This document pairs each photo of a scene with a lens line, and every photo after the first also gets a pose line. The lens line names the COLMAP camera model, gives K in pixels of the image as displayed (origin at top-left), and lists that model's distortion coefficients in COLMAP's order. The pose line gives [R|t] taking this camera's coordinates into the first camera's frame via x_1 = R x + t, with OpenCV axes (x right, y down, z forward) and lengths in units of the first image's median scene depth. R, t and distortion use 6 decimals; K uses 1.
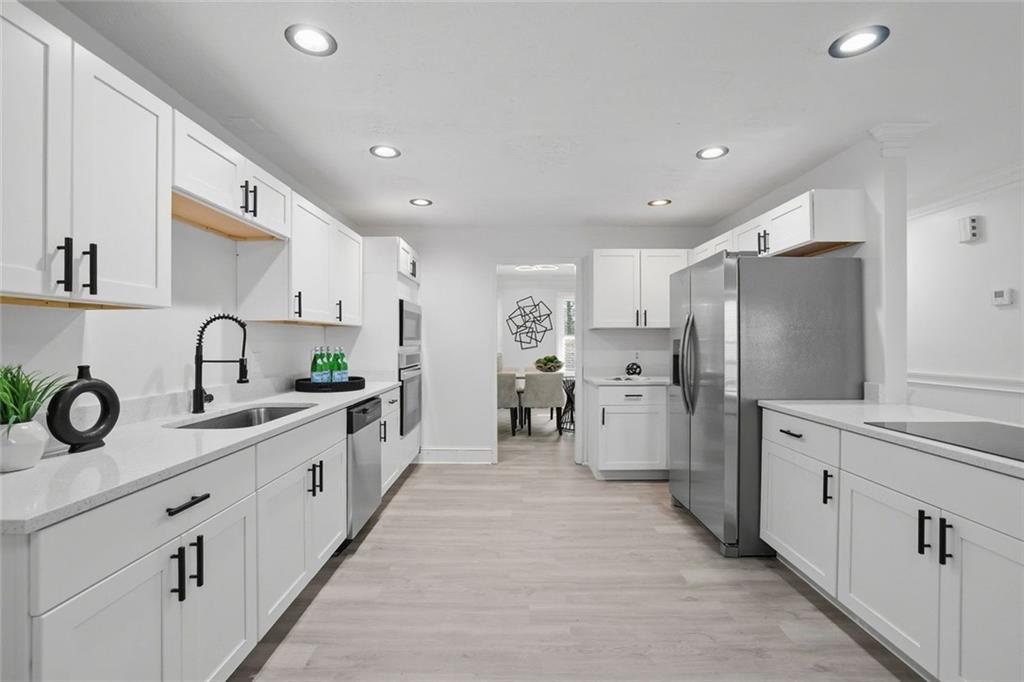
lens RADIAL K [[455.3, 0, 504.3], [0, 455.3, 338.7], [0, 0, 1]] dist [-0.053826, 0.022158]
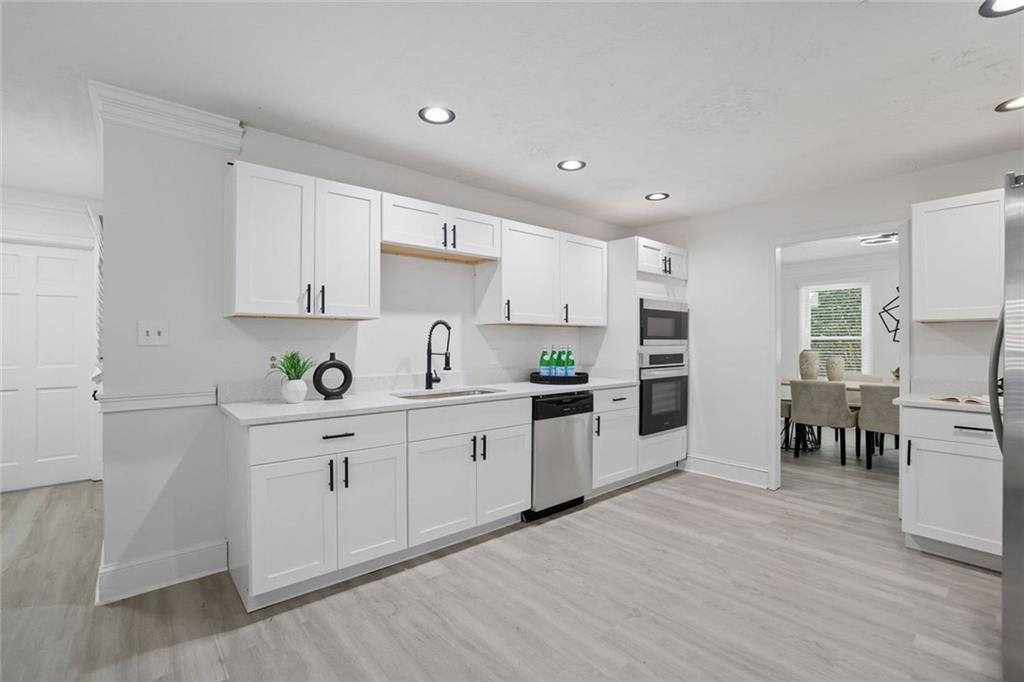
lens RADIAL K [[455.3, 0, 504.3], [0, 455.3, 338.7], [0, 0, 1]] dist [-0.053826, 0.022158]
pose [[0.649229, -0.003421, -0.760586, 0.421788], [0.001665, 0.999994, -0.003076, 0.005129], [0.760592, 0.000730, 0.649230, 0.156887]]
